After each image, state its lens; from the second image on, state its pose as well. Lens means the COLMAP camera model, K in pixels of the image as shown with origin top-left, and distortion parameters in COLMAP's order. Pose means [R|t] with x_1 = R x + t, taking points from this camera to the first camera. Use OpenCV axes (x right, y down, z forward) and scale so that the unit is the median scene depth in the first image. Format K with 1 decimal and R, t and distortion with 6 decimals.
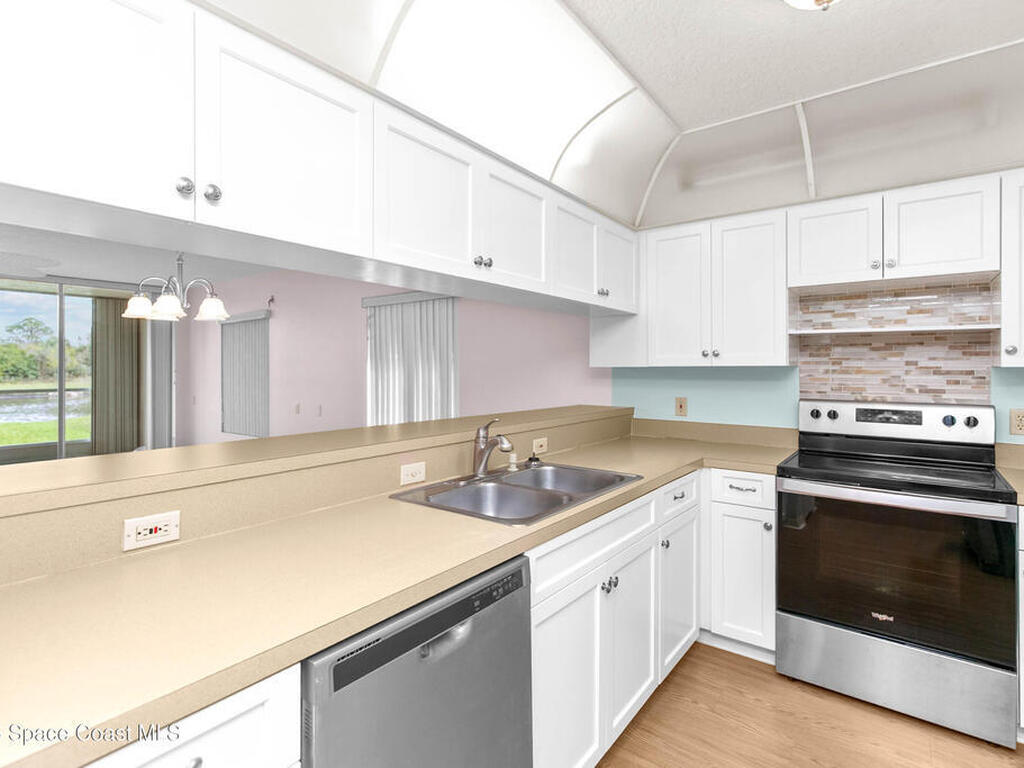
lens RADIAL K [[524.3, 0, 509.5], [0, 524.3, 375.5], [0, 0, 1]] dist [0.004663, -0.001284]
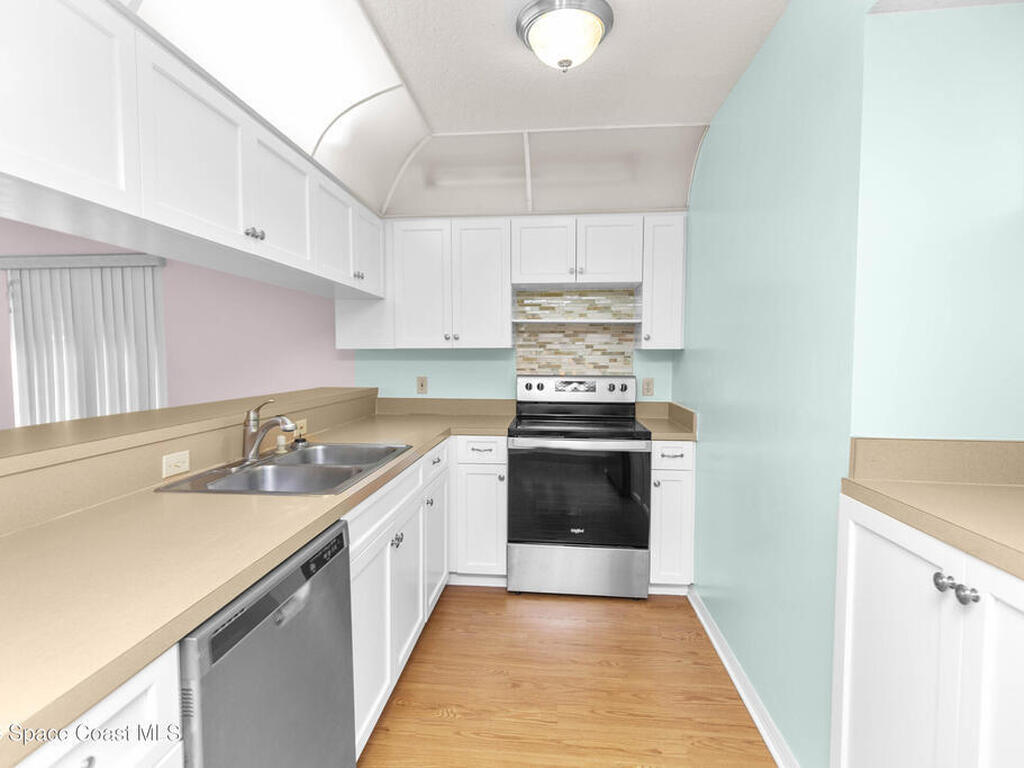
lens RADIAL K [[515.3, 0, 508.6], [0, 515.3, 394.9], [0, 0, 1]] dist [0.000328, -0.000836]
pose [[0.854722, -0.041481, 0.517426, -0.113861], [0.006931, 0.997625, 0.068528, 0.009210], [-0.519040, -0.054986, 0.852980, -0.034399]]
